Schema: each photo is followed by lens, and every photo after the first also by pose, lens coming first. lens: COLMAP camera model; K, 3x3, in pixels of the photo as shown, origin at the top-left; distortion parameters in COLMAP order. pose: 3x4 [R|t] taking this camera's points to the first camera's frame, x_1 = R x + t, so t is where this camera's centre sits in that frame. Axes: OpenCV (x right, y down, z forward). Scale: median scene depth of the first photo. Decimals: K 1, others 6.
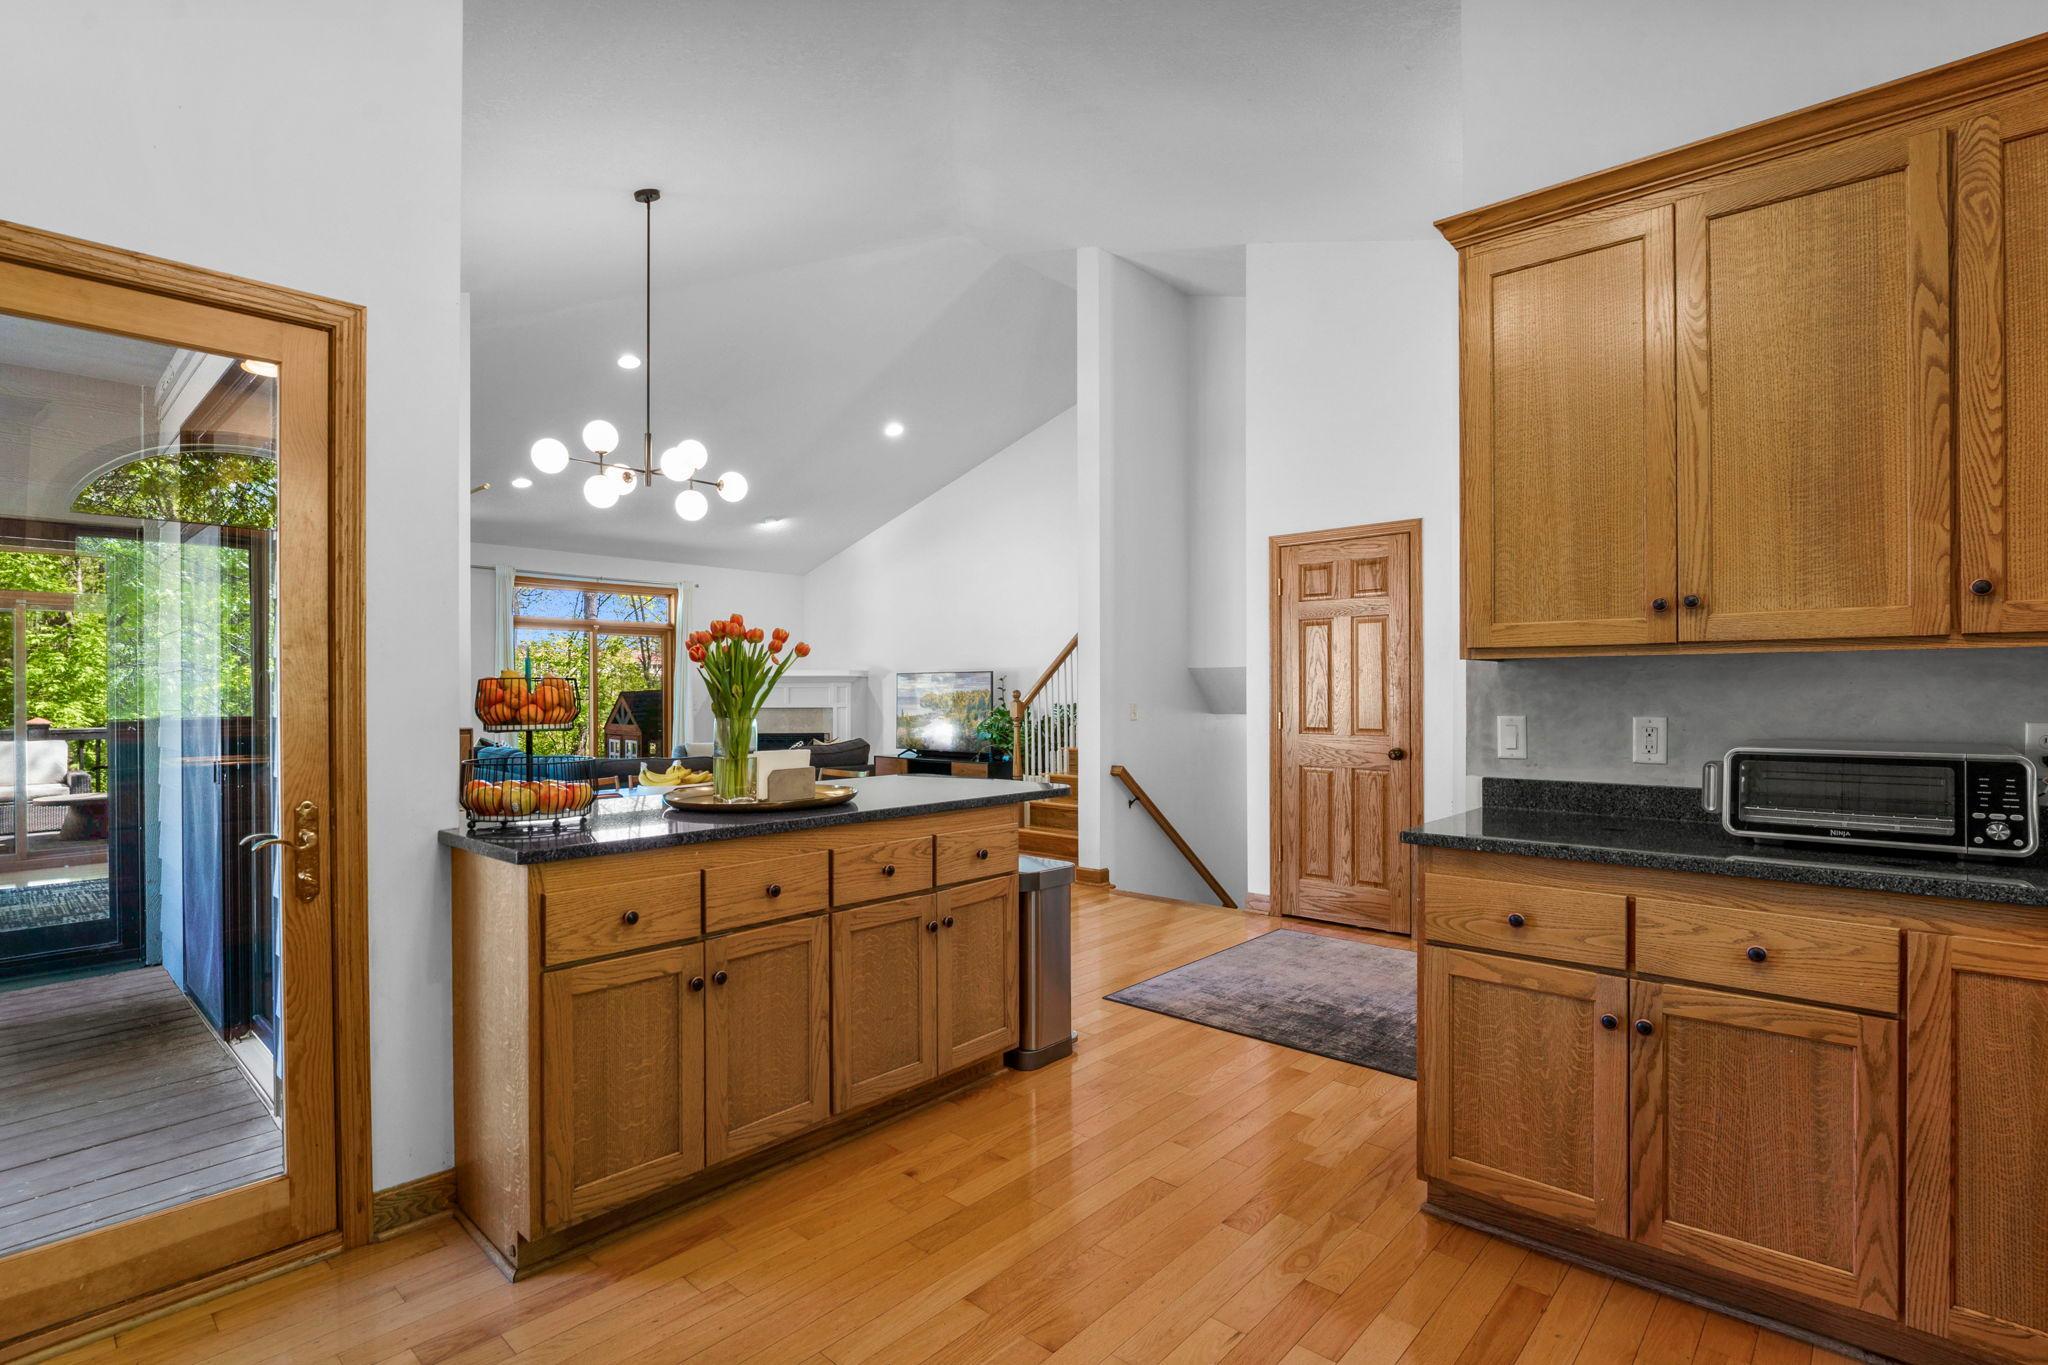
lens RADIAL K [[981.1, 0, 1022.7], [0, 981.1, 689.5], [0, 0, 1]] dist [-0.017922, -0.000947]
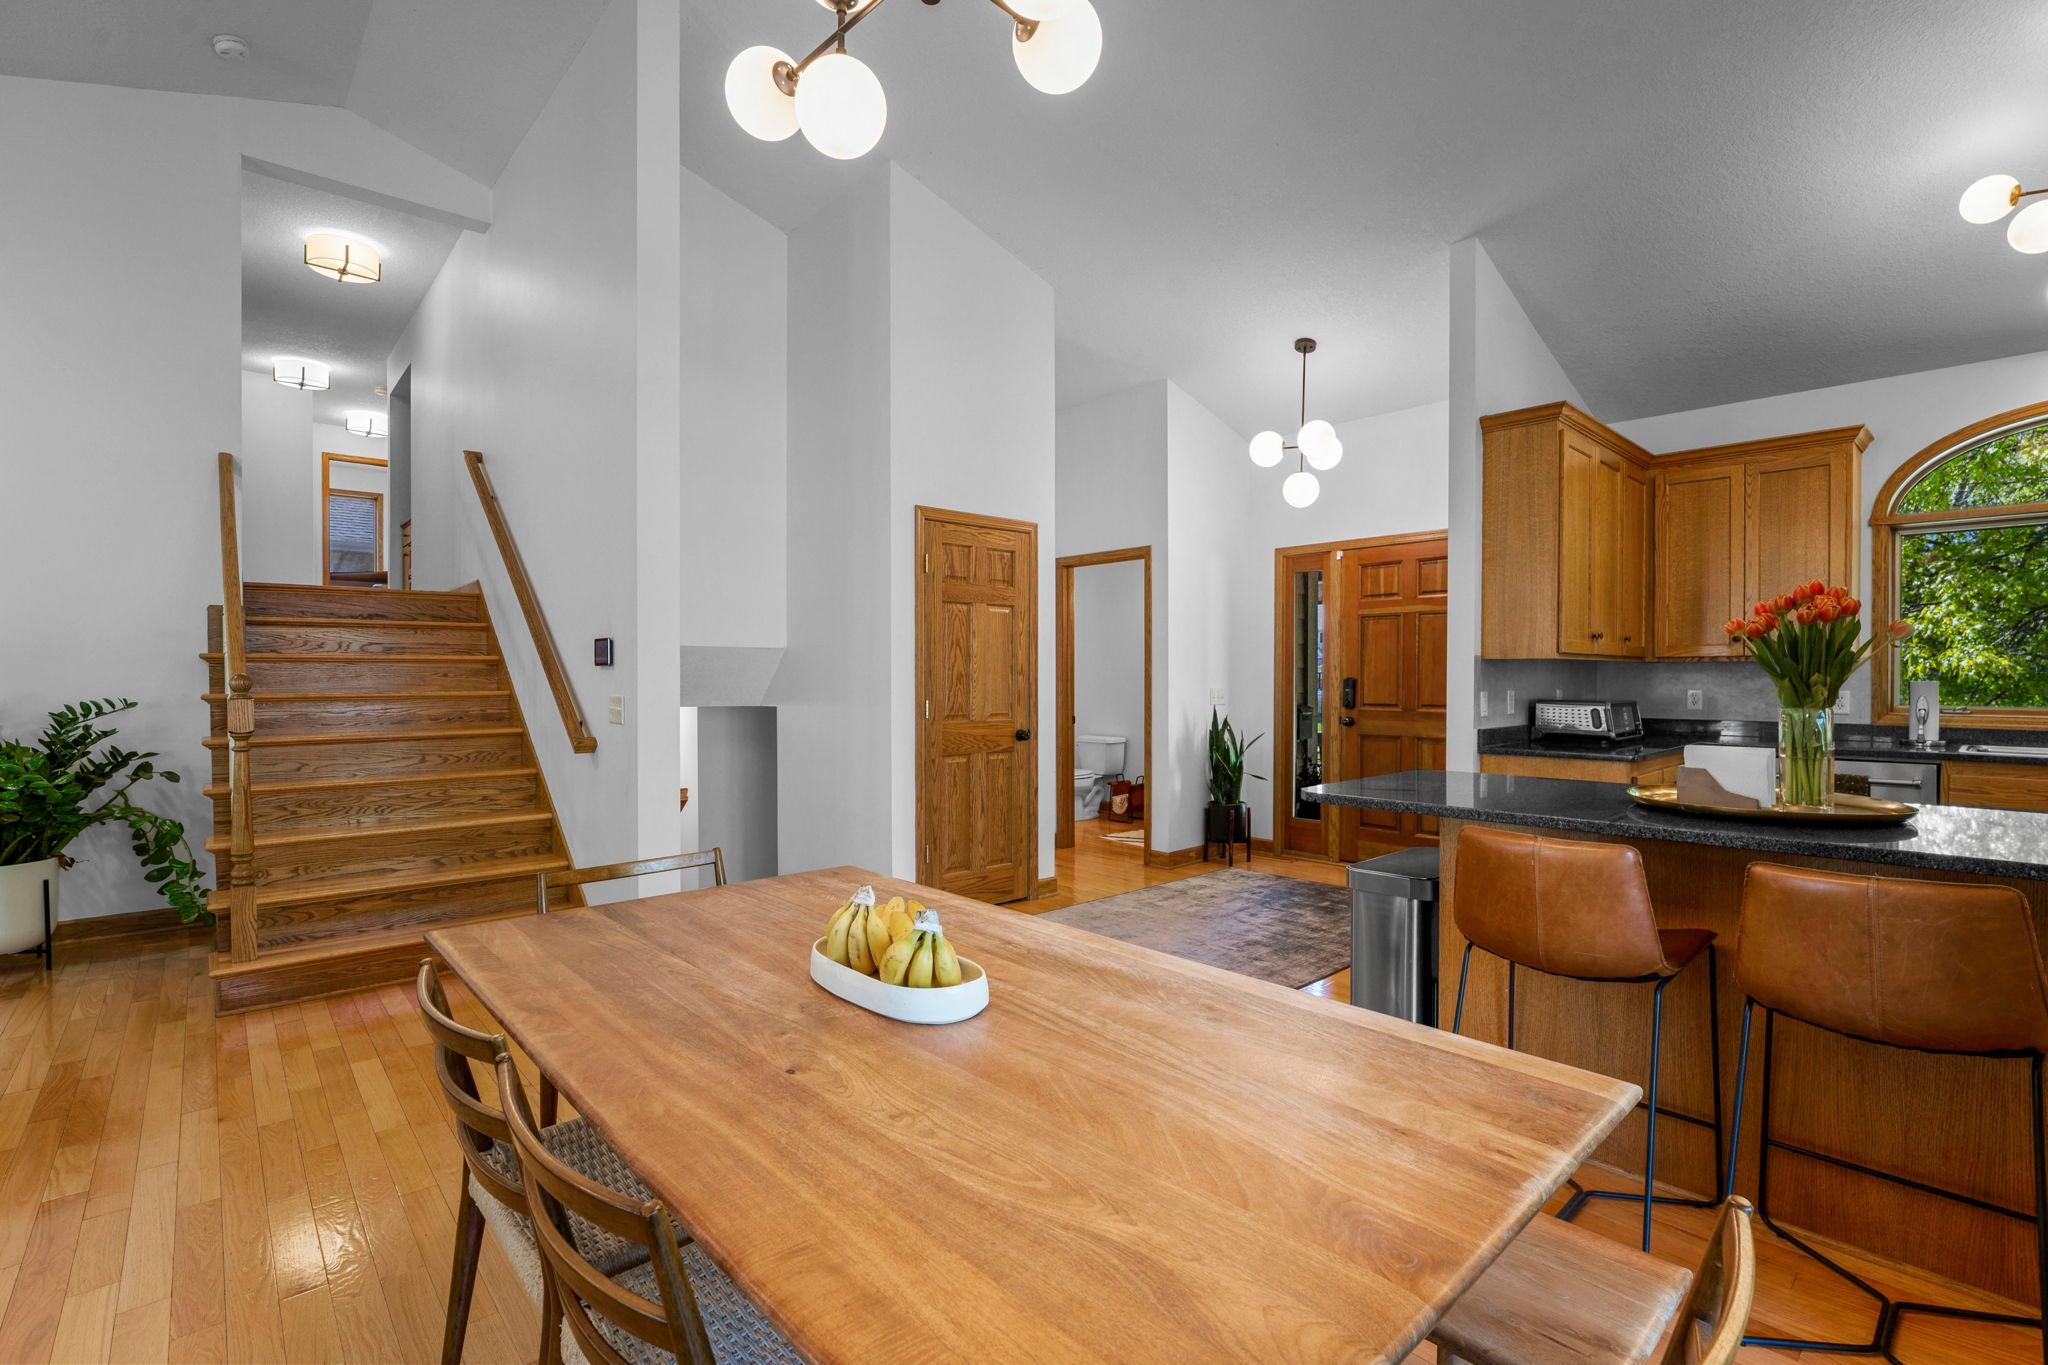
lens RADIAL K [[918.0, 0, 1025.2], [0, 918.0, 688.7], [0, 0, 1]] dist [-0.021454, 0.000479]
pose [[0.087193, -0.008354, 0.996156, -1.242293], [-0.002380, 0.999960, 0.008594, 0.012051], [-0.996189, -0.003120, 0.087170, 1.794674]]
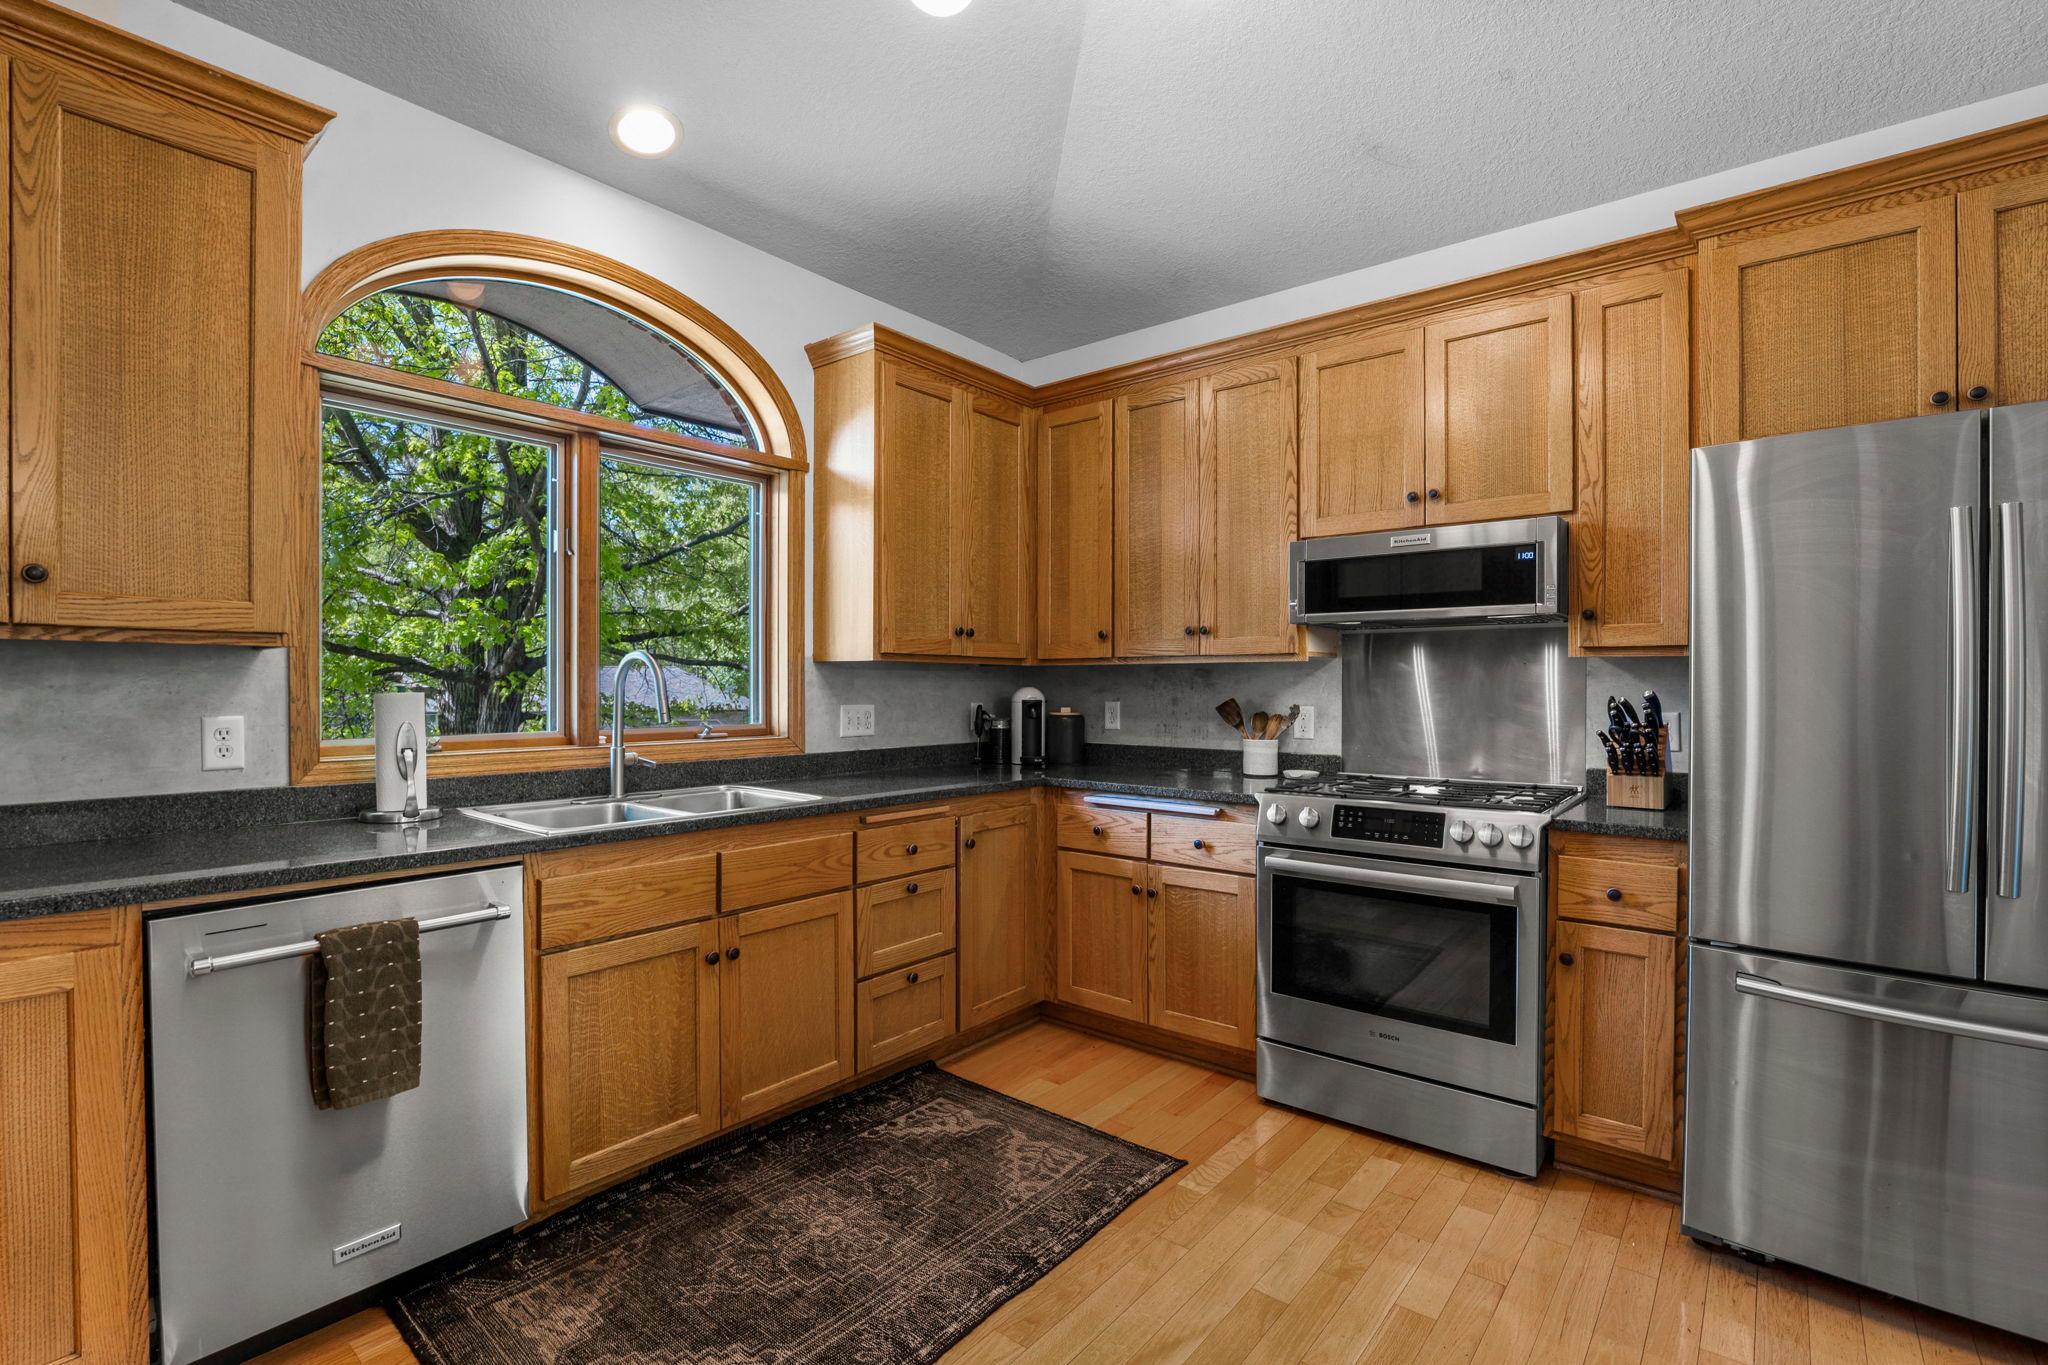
lens RADIAL K [[918.0, 0, 1019.6], [0, 918.0, 694.6], [0, 0, 1]] dist [-0.021454, 0.000479]
pose [[-0.998524, 0.003486, -0.054204, 0.057142], [0.002850, 0.999926, 0.011801, 0.001504], [0.054241, 0.011629, -0.998460, 1.148375]]
